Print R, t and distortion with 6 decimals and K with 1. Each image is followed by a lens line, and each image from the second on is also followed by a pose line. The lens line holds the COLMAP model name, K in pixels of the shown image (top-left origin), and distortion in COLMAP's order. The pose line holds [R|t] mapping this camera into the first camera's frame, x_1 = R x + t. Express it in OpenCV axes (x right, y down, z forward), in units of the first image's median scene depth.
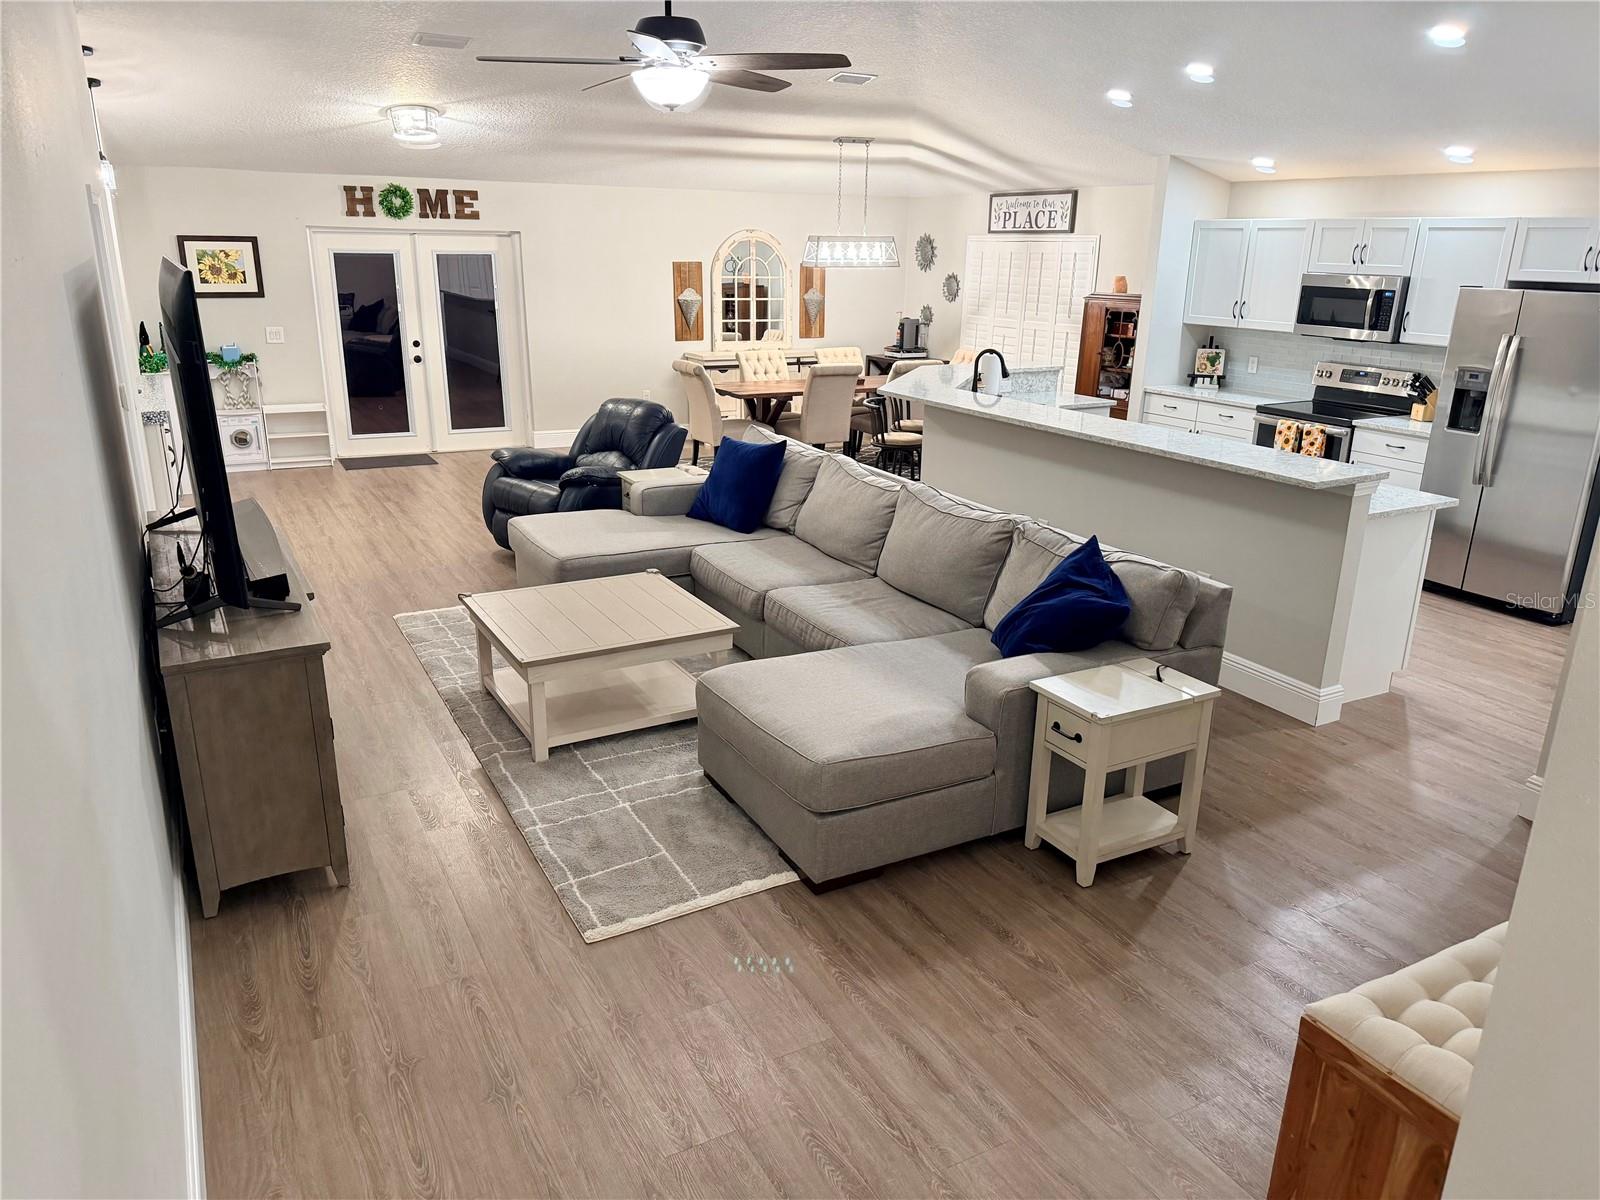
lens RADIAL K [[1126.9, 0, 799.9], [0, 1126.9, 604.3], [0, 0, 1]] dist [0.028691, -0.001432]
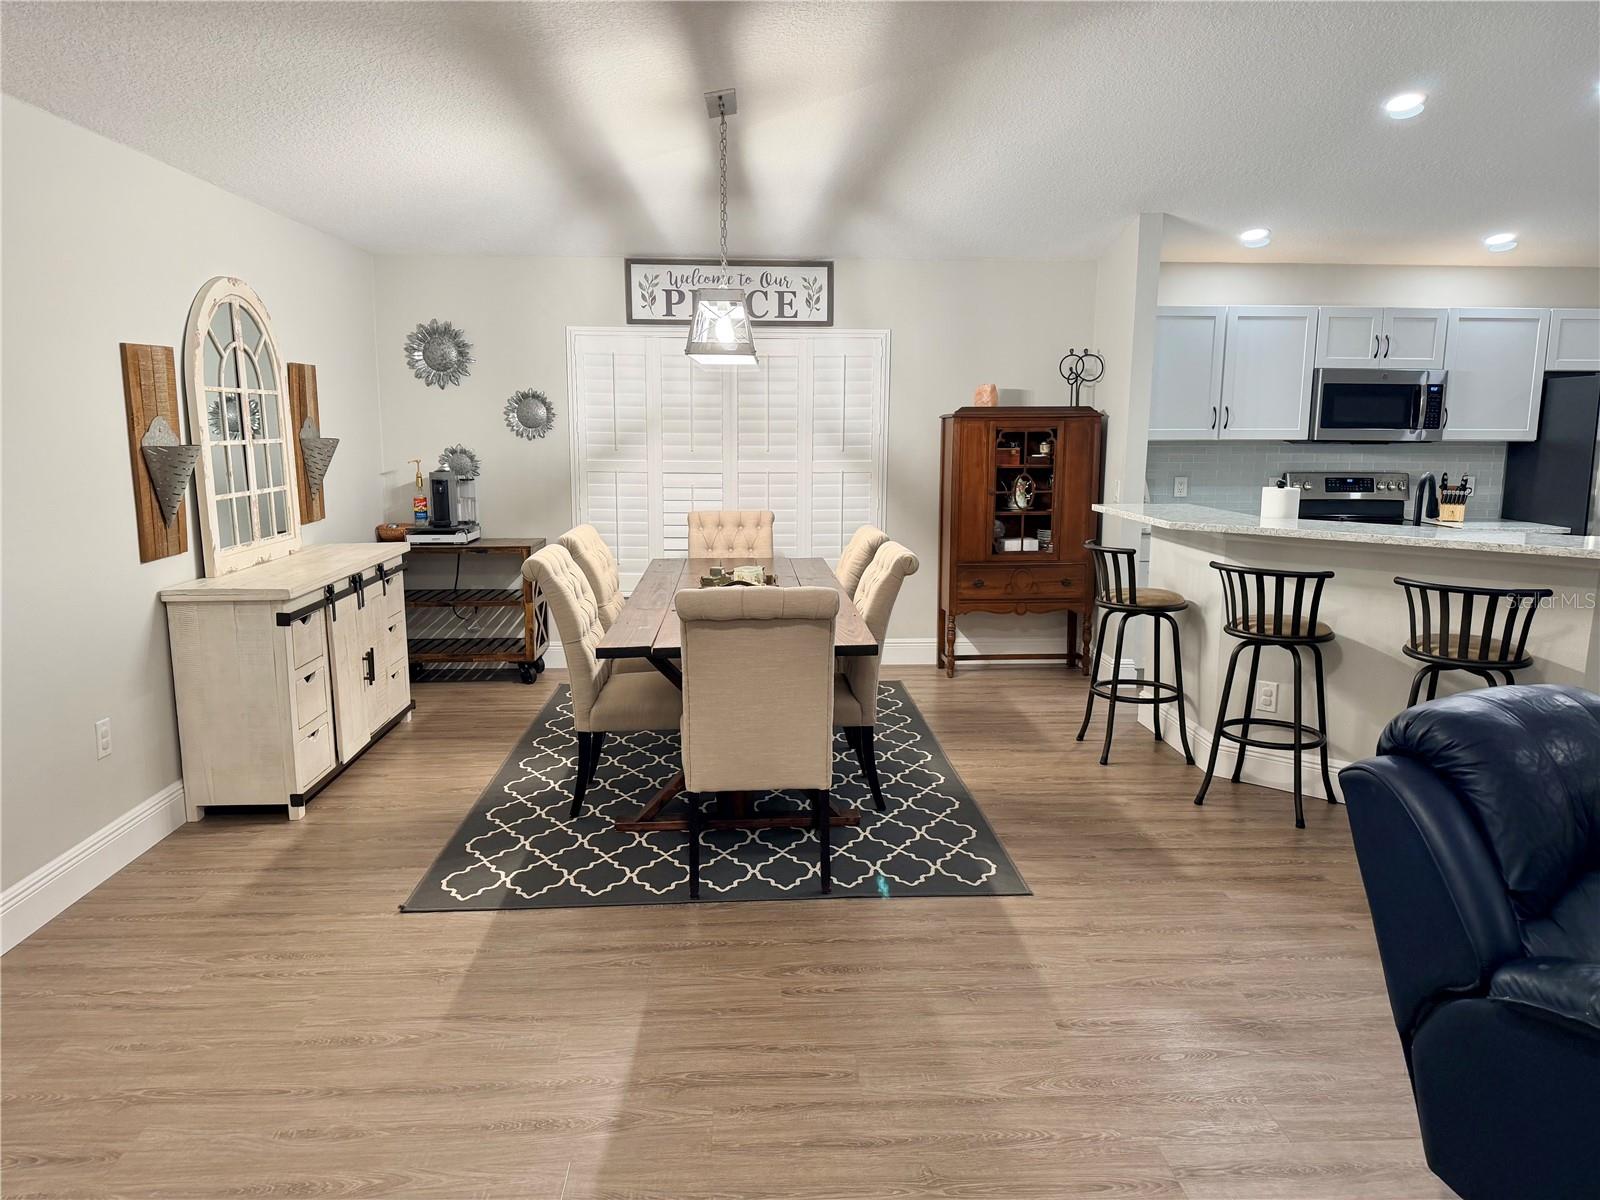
lens RADIAL K [[1126.9, 0, 801.7], [0, 1126.9, 601.4], [0, 0, 1]] dist [0.028691, -0.001432]
pose [[0.429435, -0.154316, 0.889816, -0.377121], [0.275263, 0.960775, 0.033777, -0.194693], [-0.860125, 0.230428, 0.455068, 0.734597]]
